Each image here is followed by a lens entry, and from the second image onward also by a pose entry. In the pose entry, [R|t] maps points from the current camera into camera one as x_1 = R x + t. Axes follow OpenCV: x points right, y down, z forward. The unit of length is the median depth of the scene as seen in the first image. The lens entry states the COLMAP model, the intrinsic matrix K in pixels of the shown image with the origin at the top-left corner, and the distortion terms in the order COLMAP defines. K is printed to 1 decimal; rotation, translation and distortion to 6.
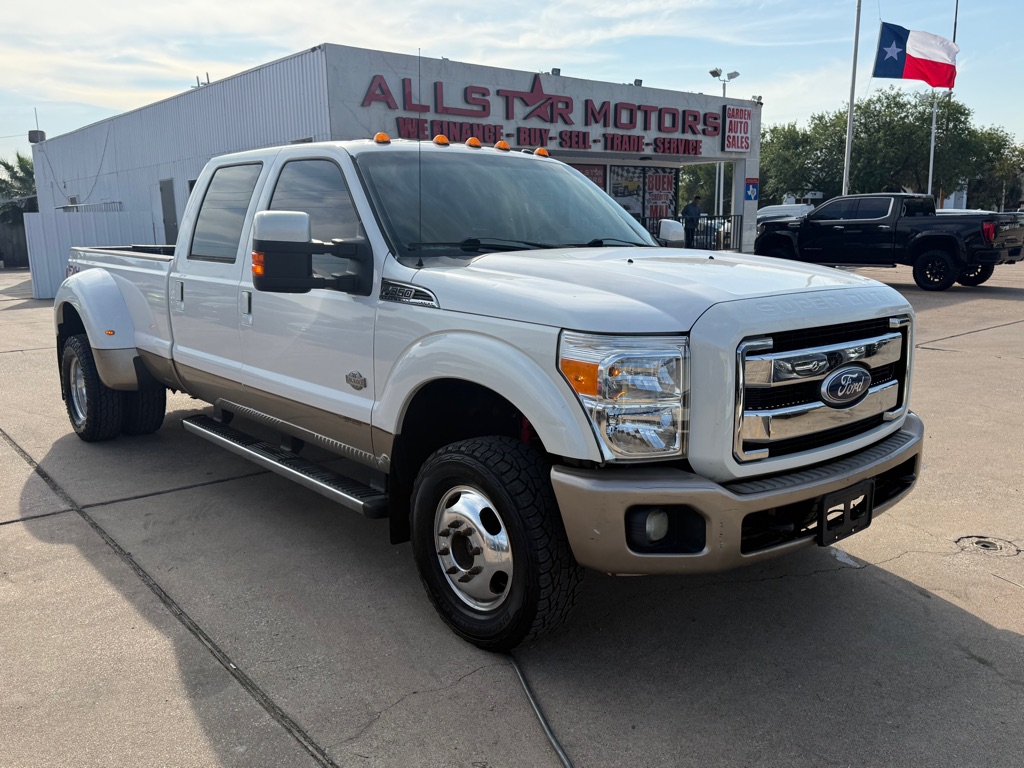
lens RADIAL K [[850.2, 0, 510.9], [0, 850.2, 391.8], [0, 0, 1]] dist [0.120688, -0.206346]
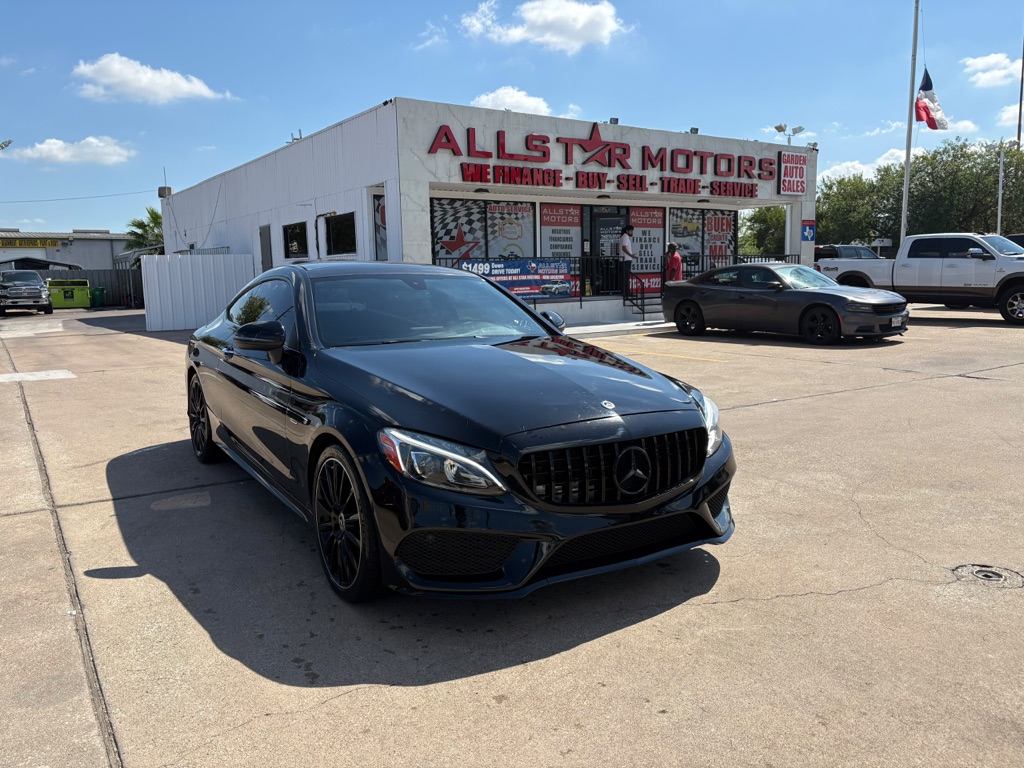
lens RADIAL K [[787.0, 0, 517.8], [0, 787.0, 383.2], [0, 0, 1]] dist [0.030123, -0.007295]
pose [[0.994948, 0.010894, -0.099804, 0.032117], [-0.016248, 0.998463, -0.052986, 0.007085], [0.099073, 0.054340, 0.993595, 0.028987]]
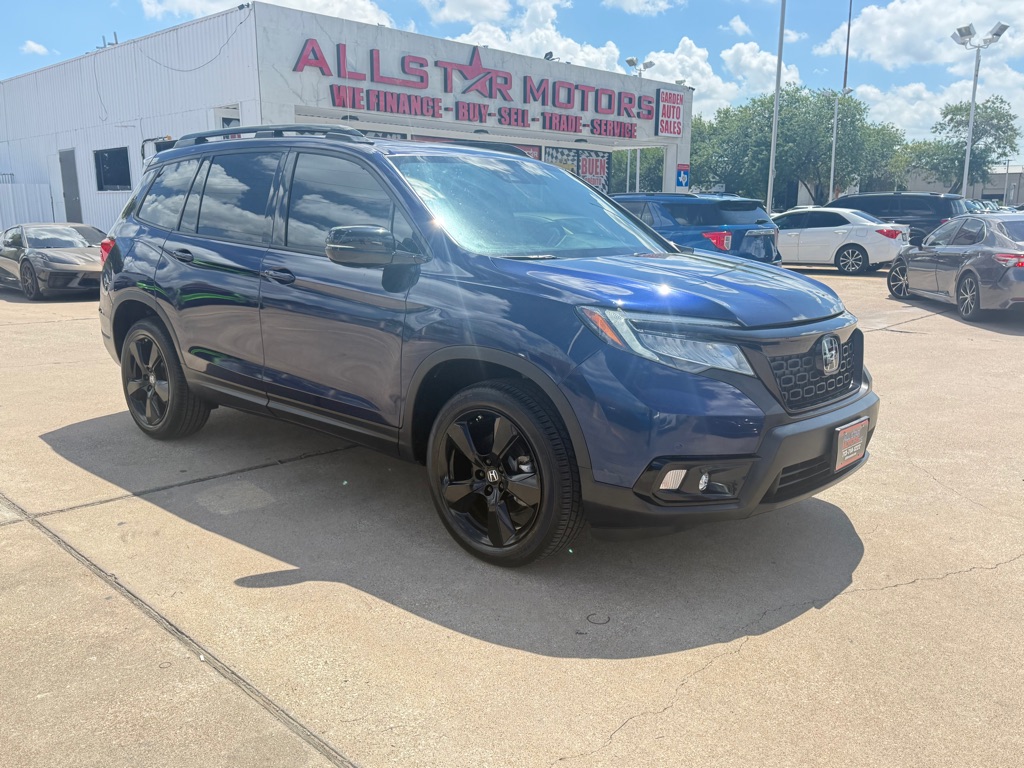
lens RADIAL K [[847.4, 0, 512.3], [0, 847.4, 391.1], [0, 0, 1]] dist [0.134347, -0.260807]
pose [[0.993754, -0.006421, 0.111409, -0.034445], [0.005127, 0.999916, 0.011893, 0.002541], [-0.111476, -0.011247, 0.993703, 0.037667]]
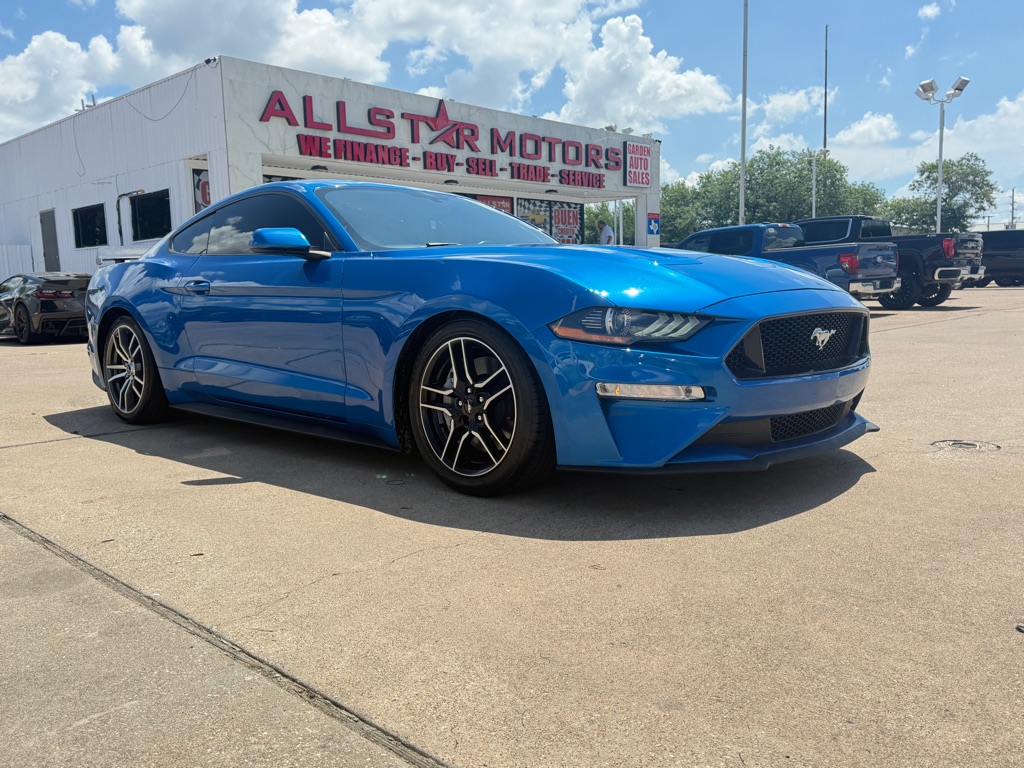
lens RADIAL K [[845.6, 0, 517.4], [0, 845.6, 383.8], [0, 0, 1]] dist [0.210556, -0.493994]
pose [[0.992904, -0.022670, 0.116736, -0.005867], [0.031974, 0.996405, -0.078453, 0.034749], [-0.114538, 0.081628, 0.990060, 0.029676]]
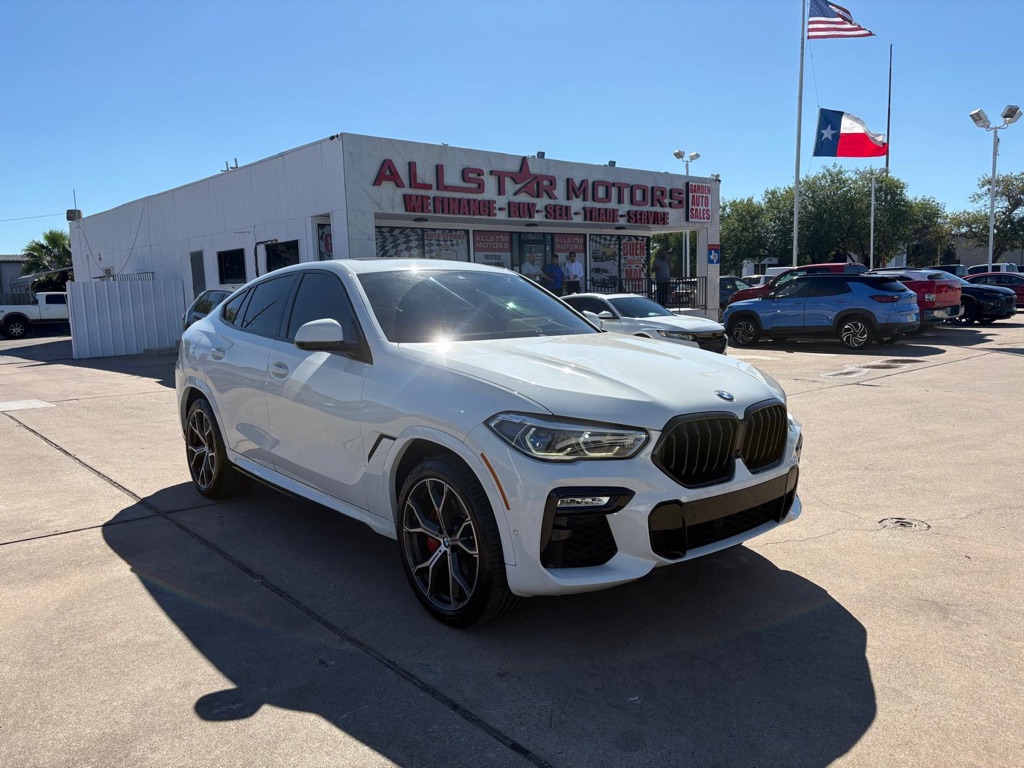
lens RADIAL K [[787.0, 0, 520.5], [0, 787.0, 391.1], [0, 0, 1]] dist [0.061049, -0.071097]
pose [[0.999555, -0.015513, 0.025491, -0.006347], [0.017134, 0.997760, -0.064671, 0.010749], [-0.024431, 0.065079, 0.997581, -0.030931]]
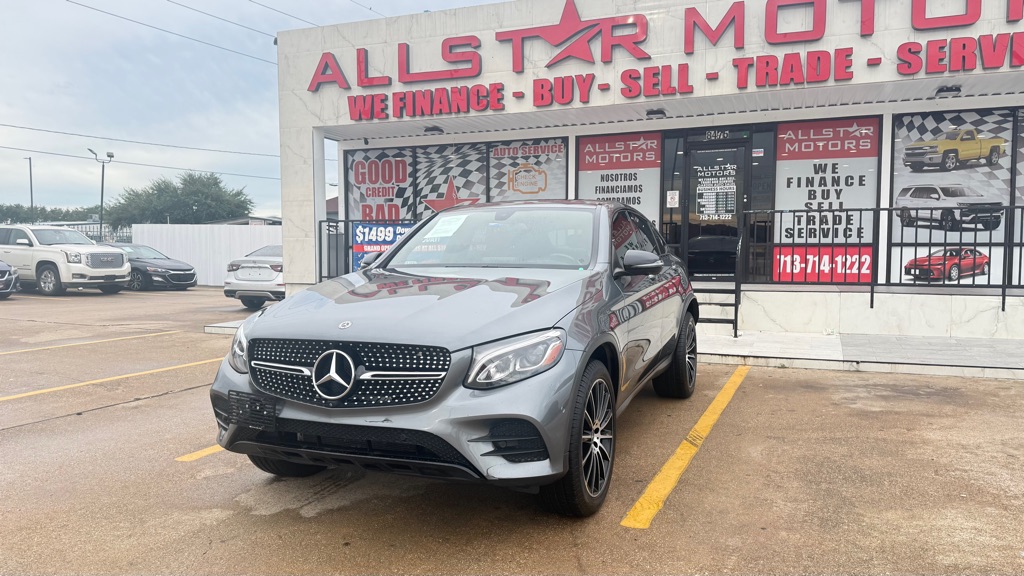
lens RADIAL K [[711.2, 0, 507.8], [0, 711.2, 286.2], [0, 0, 1]] dist [0.134447, -0.197099]
pose [[0.458233, 0.063304, -0.886575, 0.448487], [-0.177482, 0.983890, -0.021481, -0.121318], [0.870932, 0.167194, 0.462086, 0.670230]]
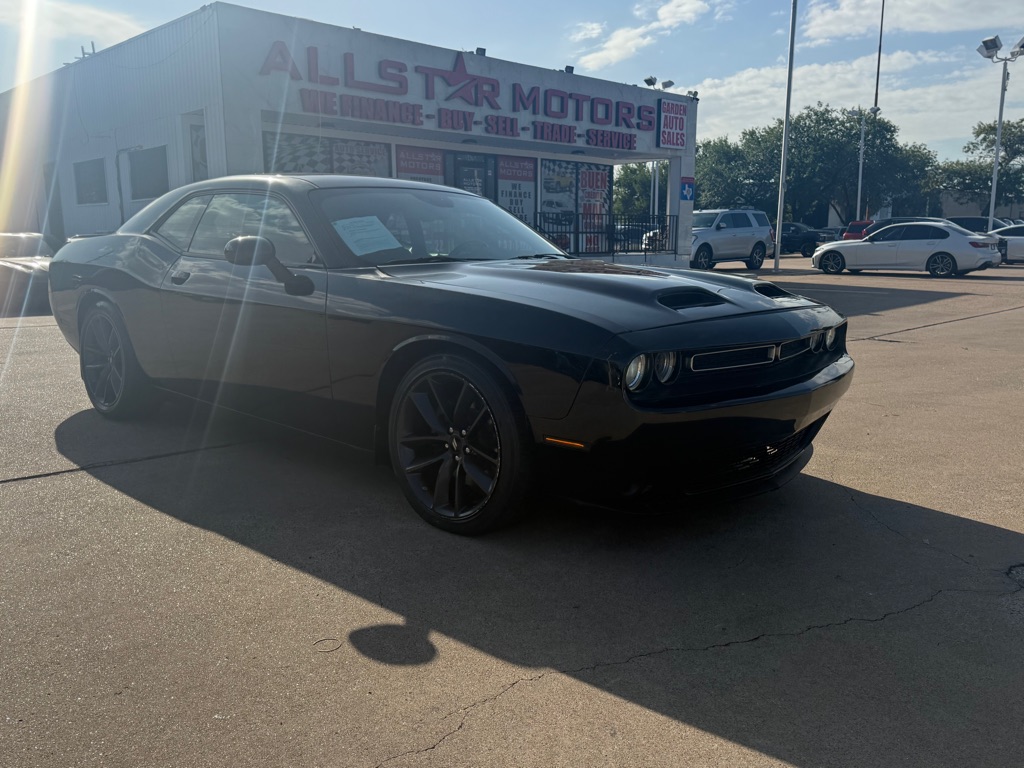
lens RADIAL K [[844.2, 0, 516.3], [0, 844.2, 388.6], [0, 0, 1]] dist [0.157426, -0.282705]
pose [[0.997058, 0.000724, 0.076648, 0.018203], [0.000832, 0.999794, -0.020274, 0.009326], [-0.076647, 0.020278, 0.996852, 0.076640]]
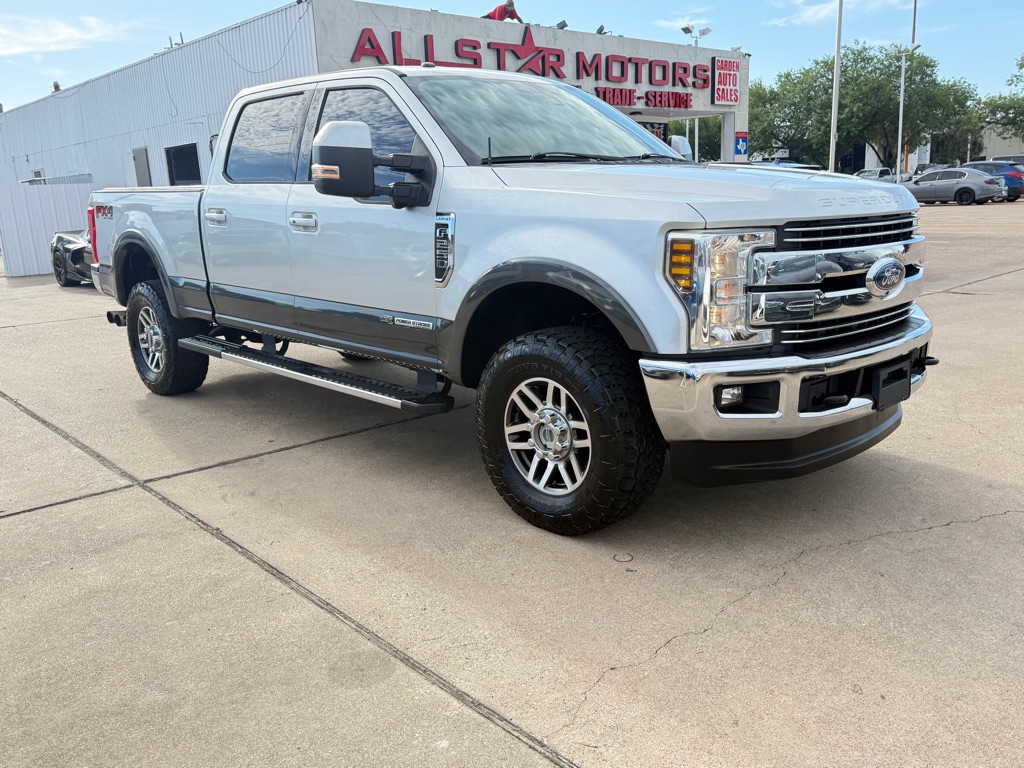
lens RADIAL K [[855.7, 0, 511.7], [0, 855.7, 386.8], [0, 0, 1]] dist [0.071033, -0.107903]
pose [[0.998653, -0.036110, 0.037268, -0.034321], [0.035008, 0.998942, 0.029806, 0.005030], [-0.038305, -0.028462, 0.998861, 0.020534]]
